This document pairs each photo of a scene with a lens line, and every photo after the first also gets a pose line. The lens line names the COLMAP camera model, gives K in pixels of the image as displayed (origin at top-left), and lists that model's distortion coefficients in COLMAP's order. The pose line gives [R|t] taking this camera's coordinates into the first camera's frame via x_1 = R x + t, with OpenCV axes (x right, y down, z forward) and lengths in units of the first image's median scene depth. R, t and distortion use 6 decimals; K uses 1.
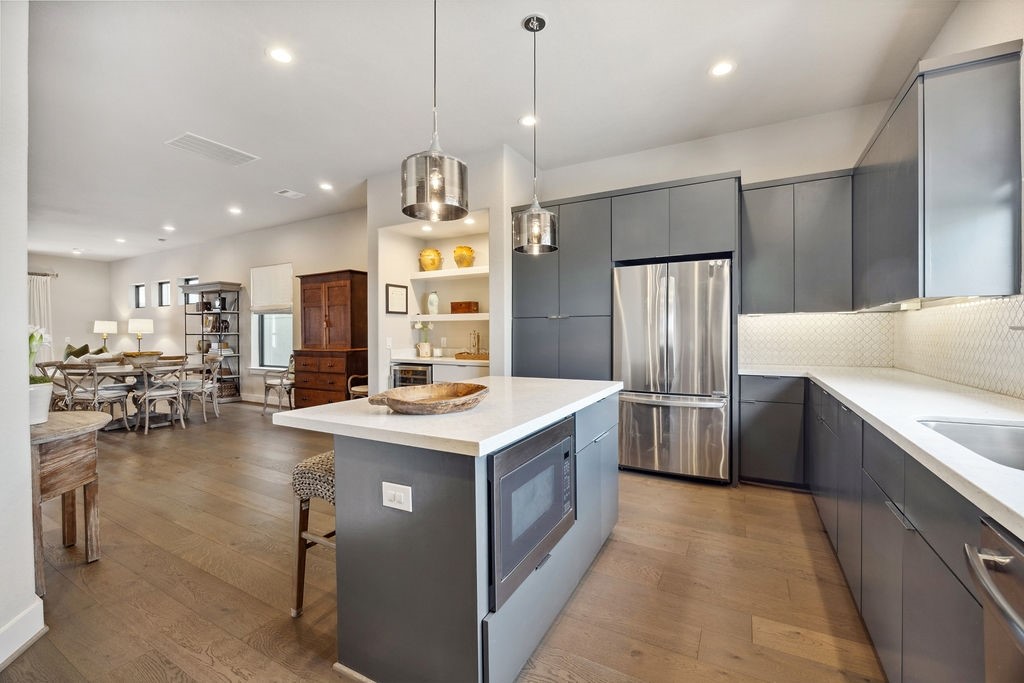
lens RADIAL K [[423.4, 0, 512.9], [0, 423.4, 334.2], [0, 0, 1]] dist [-0.011678, -0.000321]
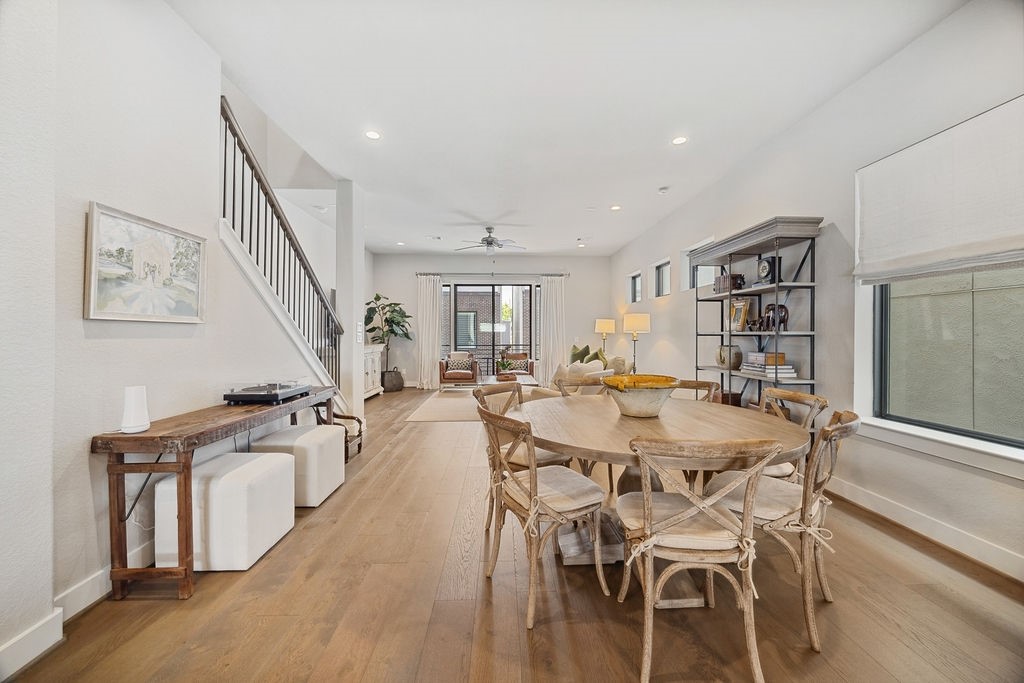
lens RADIAL K [[392.9, 0, 511.1], [0, 392.9, 334.7], [0, 0, 1]] dist [-0.003146, -0.000122]
pose [[0.509411, 0.005774, -0.860504, -0.440693], [-0.006685, 0.999974, 0.002752, 0.000805], [0.860498, 0.004351, 0.509436, 0.498115]]
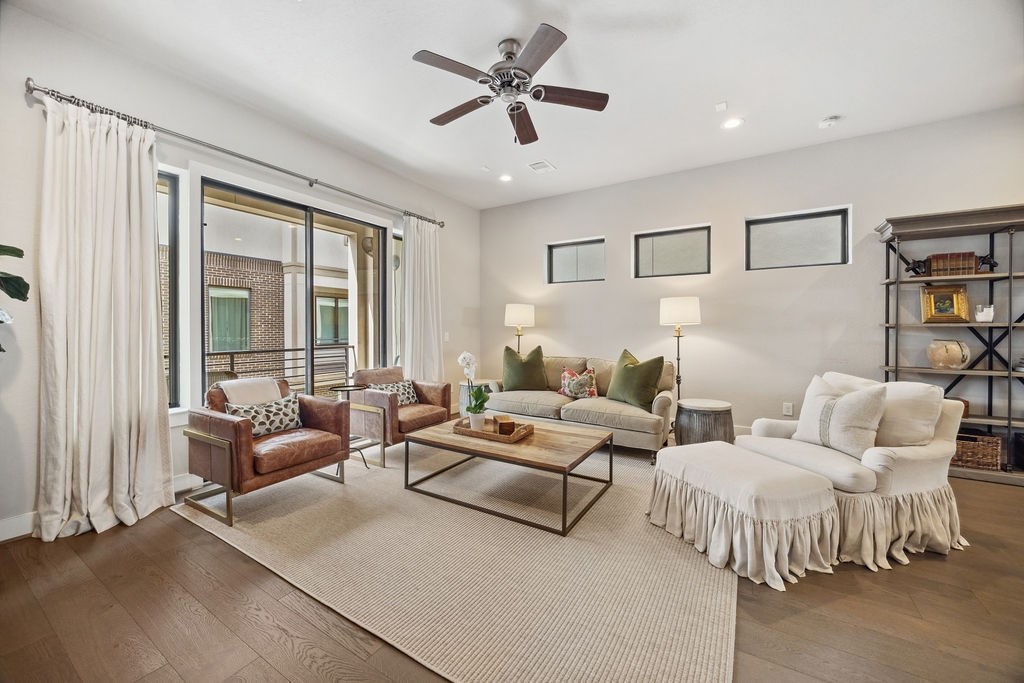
lens RADIAL K [[392.9, 0, 510.0], [0, 392.9, 327.3], [0, 0, 1]] dist [-0.003146, -0.000122]
pose [[0.998760, 0.001424, -0.049756, -1.191356], [-0.002074, 0.999913, -0.013006, 0.007970], [0.049733, 0.013093, 0.998677, 0.576102]]
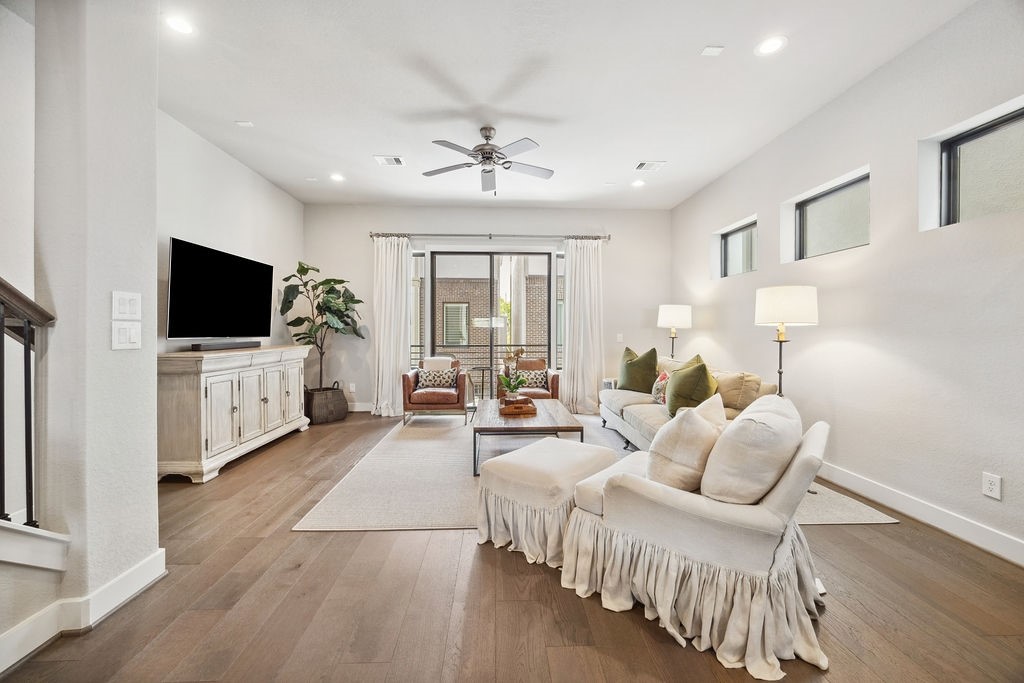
lens RADIAL K [[392.9, 0, 511.1], [0, 392.9, 333.0], [0, 0, 1]] dist [-0.003146, -0.000122]
pose [[0.519515, 0.009666, -0.854407, -0.802842], [-0.008268, 0.999946, 0.006285, 0.004190], [0.854421, 0.003799, 0.519567, 0.684450]]
